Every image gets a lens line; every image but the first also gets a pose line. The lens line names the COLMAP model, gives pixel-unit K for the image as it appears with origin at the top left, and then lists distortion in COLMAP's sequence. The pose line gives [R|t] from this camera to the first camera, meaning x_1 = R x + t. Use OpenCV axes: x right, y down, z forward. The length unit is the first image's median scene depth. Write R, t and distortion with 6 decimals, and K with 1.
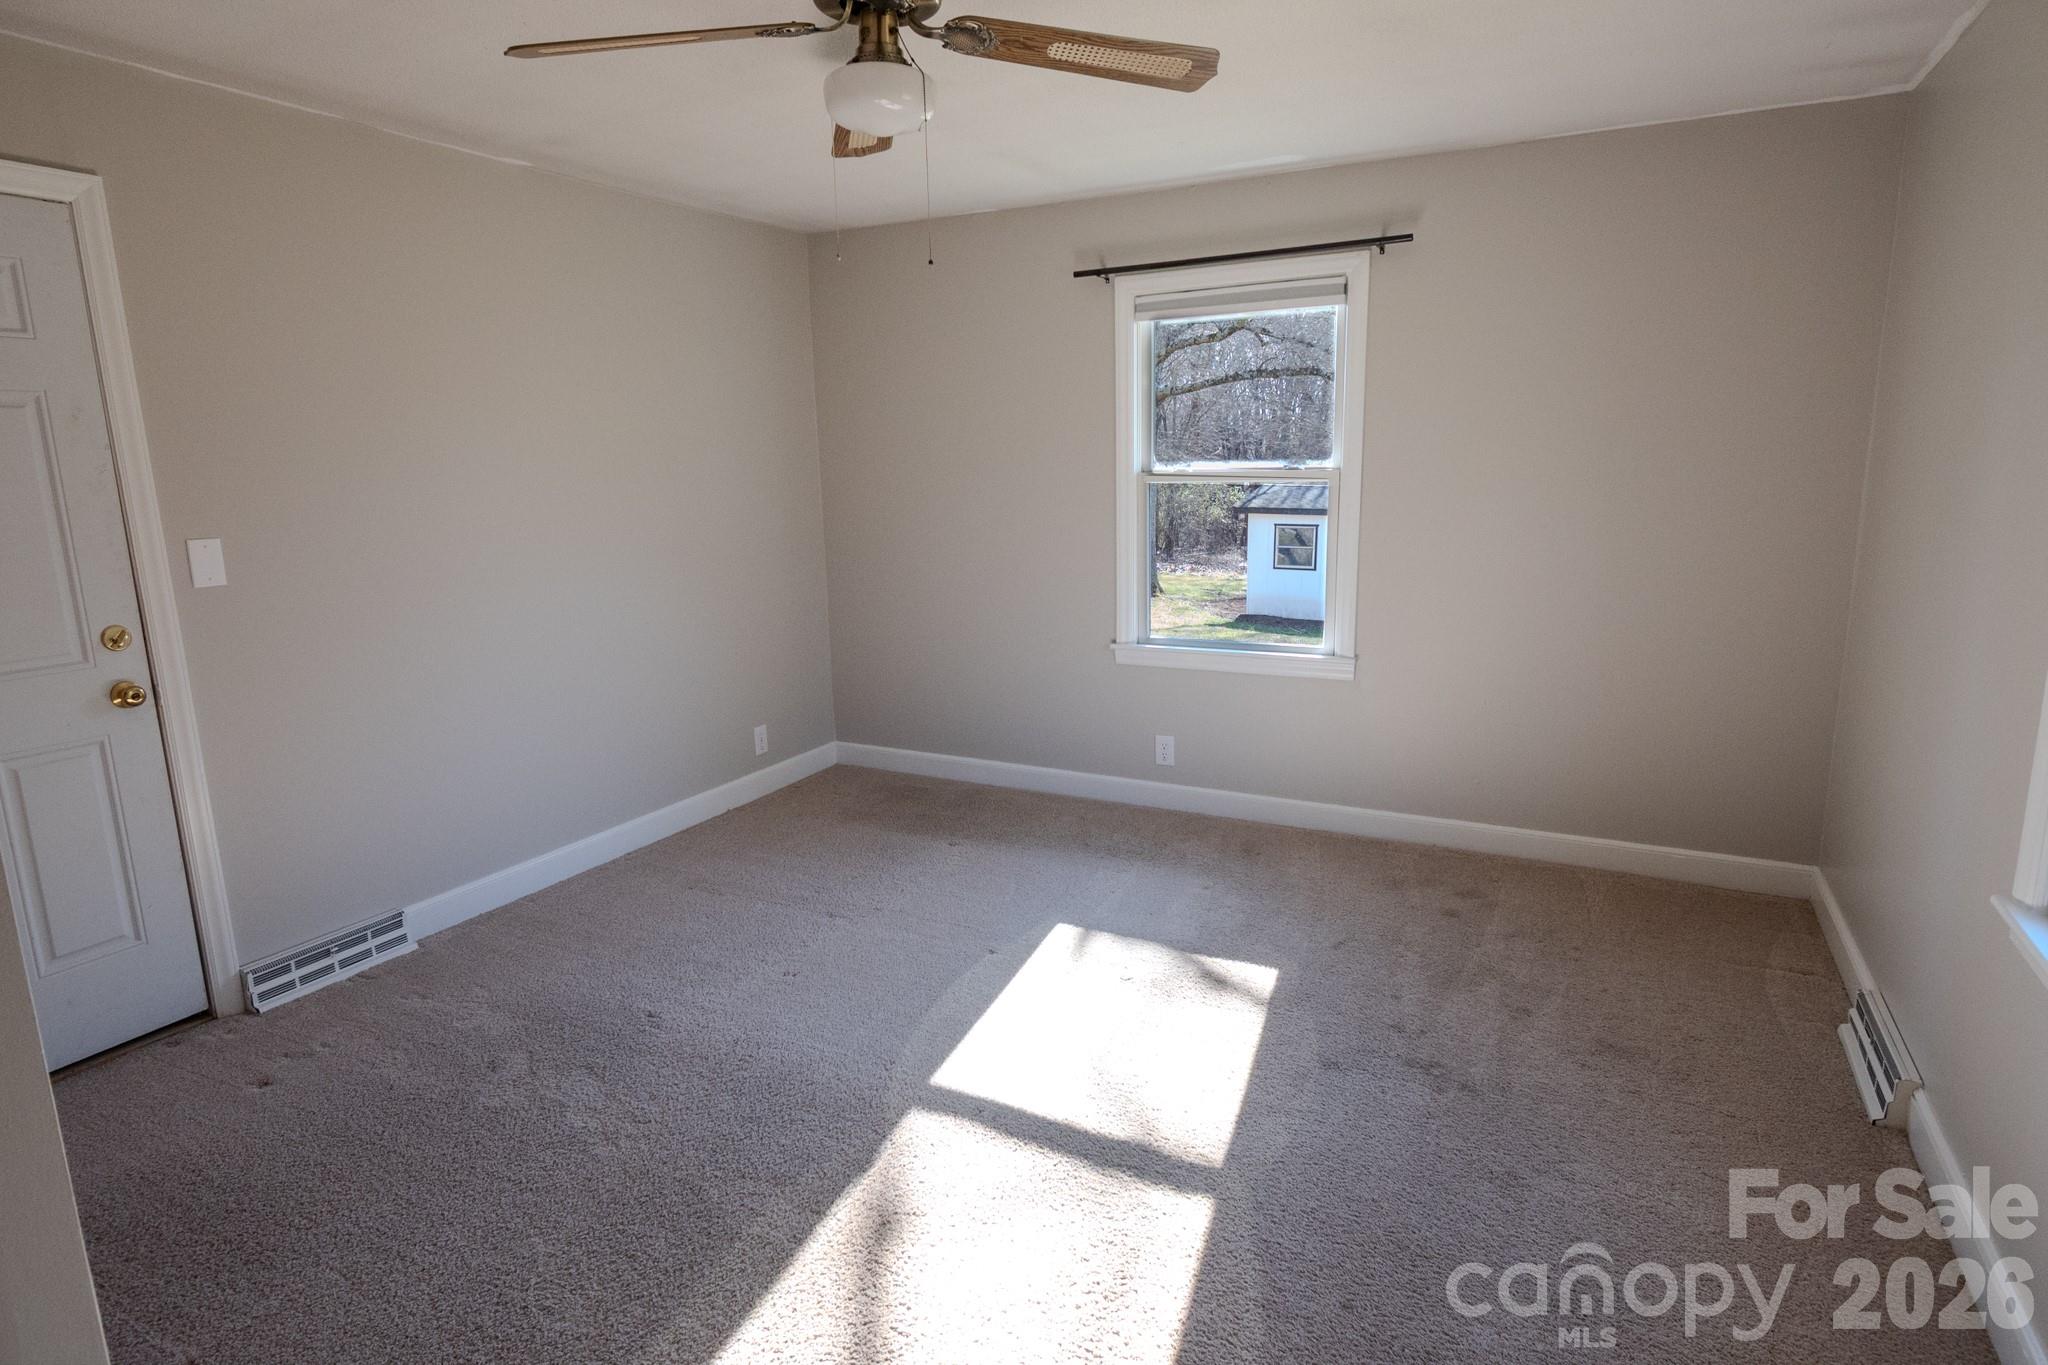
lens RADIAL K [[1117.8, 0, 1013.8], [0, 1117.8, 679.2], [0, 0, 1]] dist [0.001258, -0.004495]
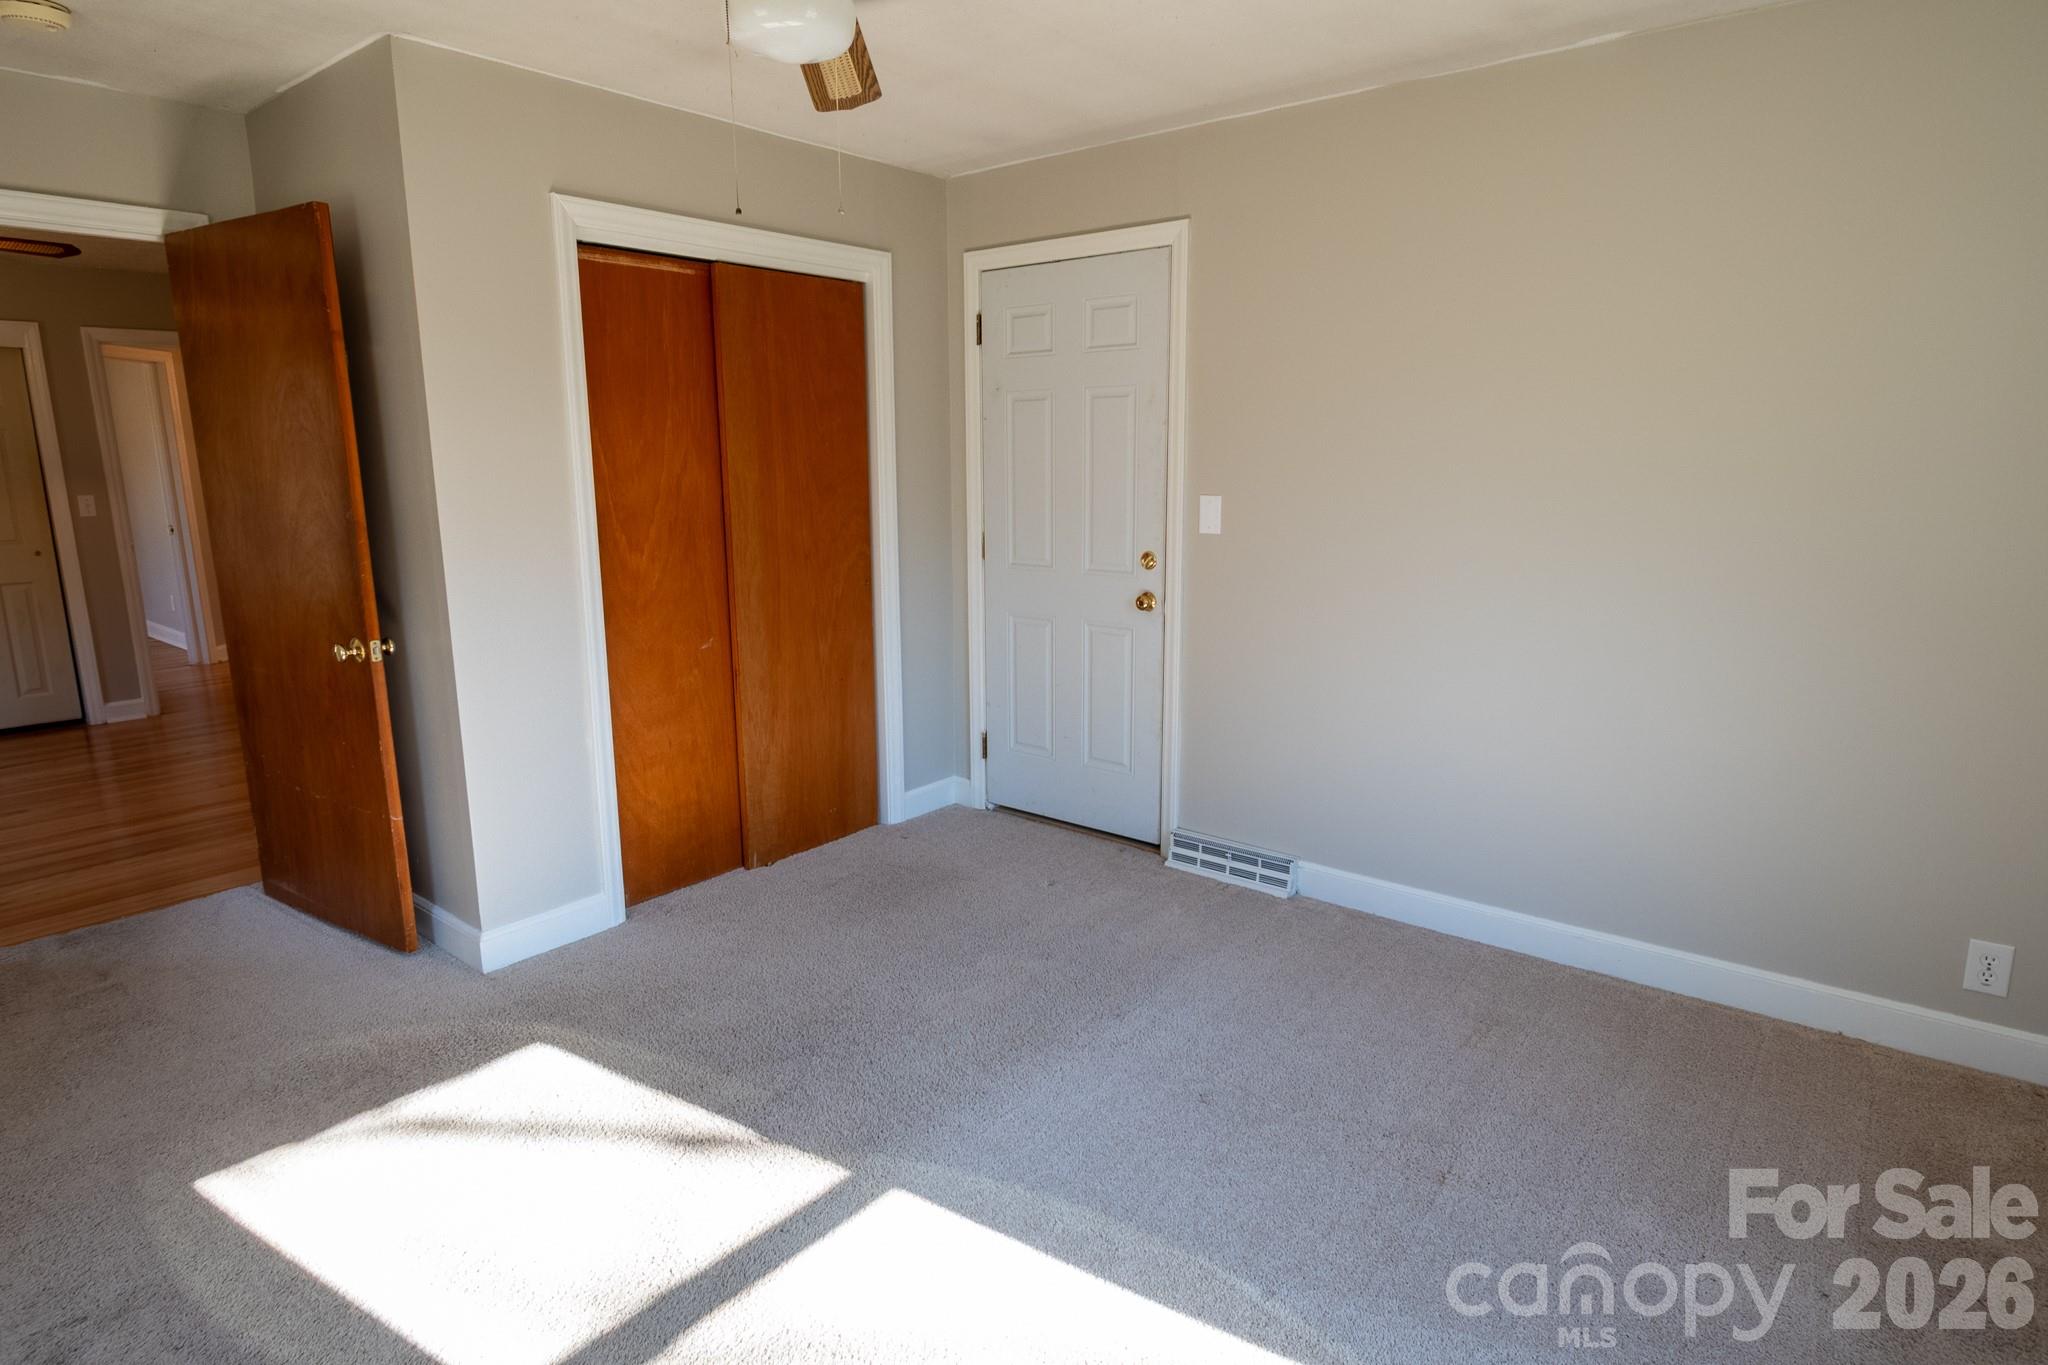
lens RADIAL K [[1117.8, 0, 1016.5], [0, 1117.8, 687.1], [0, 0, 1]] dist [0.001258, -0.004495]
pose [[-0.202383, 0.226148, -0.952837, 0.523500], [-0.179333, 0.947960, 0.263081, -0.197237], [0.962747, 0.224118, -0.151295, 0.953551]]
